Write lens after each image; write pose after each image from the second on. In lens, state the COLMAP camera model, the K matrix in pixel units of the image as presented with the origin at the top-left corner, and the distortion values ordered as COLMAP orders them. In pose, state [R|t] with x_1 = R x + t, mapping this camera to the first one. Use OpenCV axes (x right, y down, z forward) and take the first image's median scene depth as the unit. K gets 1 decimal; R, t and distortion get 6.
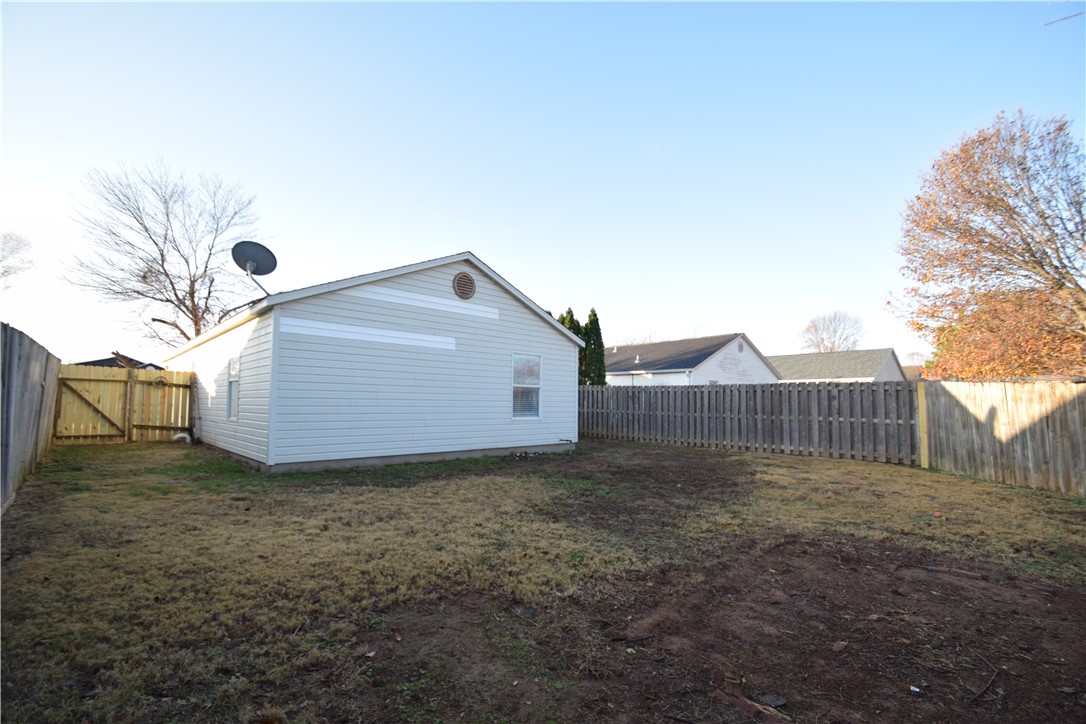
lens RADIAL K [[484.5, 0, 541.5], [0, 484.5, 382.1], [0, 0, 1]] dist [0.001862, -0.013350]
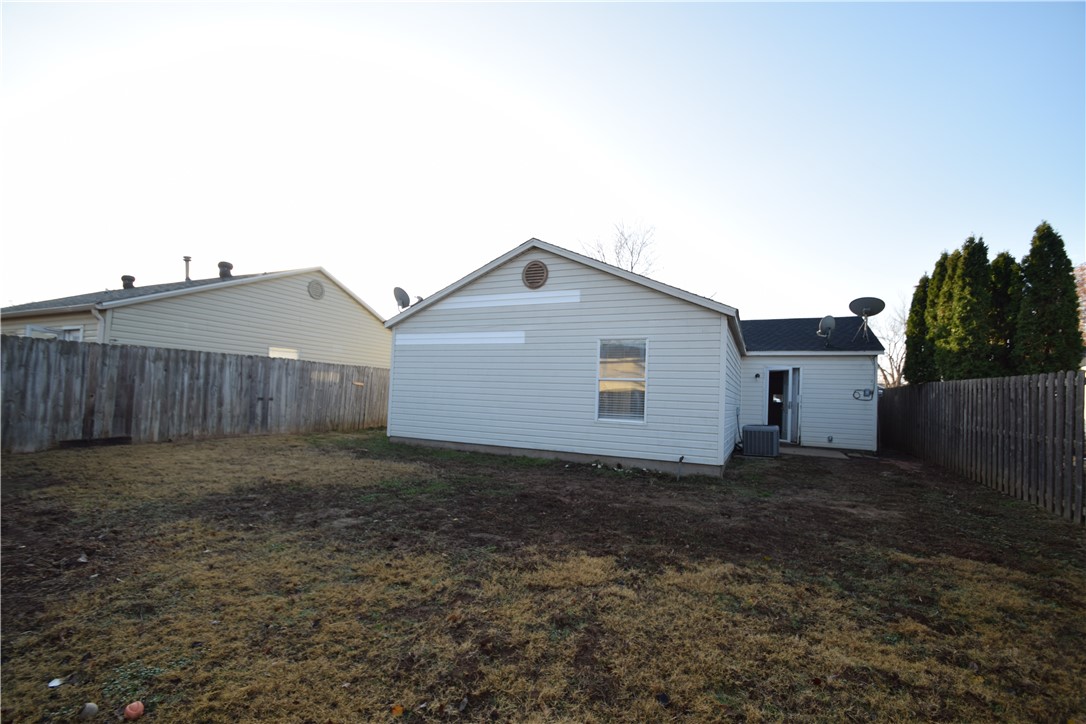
lens RADIAL K [[484.5, 0, 541.5], [0, 484.5, 382.1], [0, 0, 1]] dist [0.001862, -0.013350]
pose [[0.356244, -0.027002, -0.934003, 0.725147], [0.005715, 0.999627, -0.026720, 0.036395], [0.934375, 0.004181, 0.356266, 0.676371]]
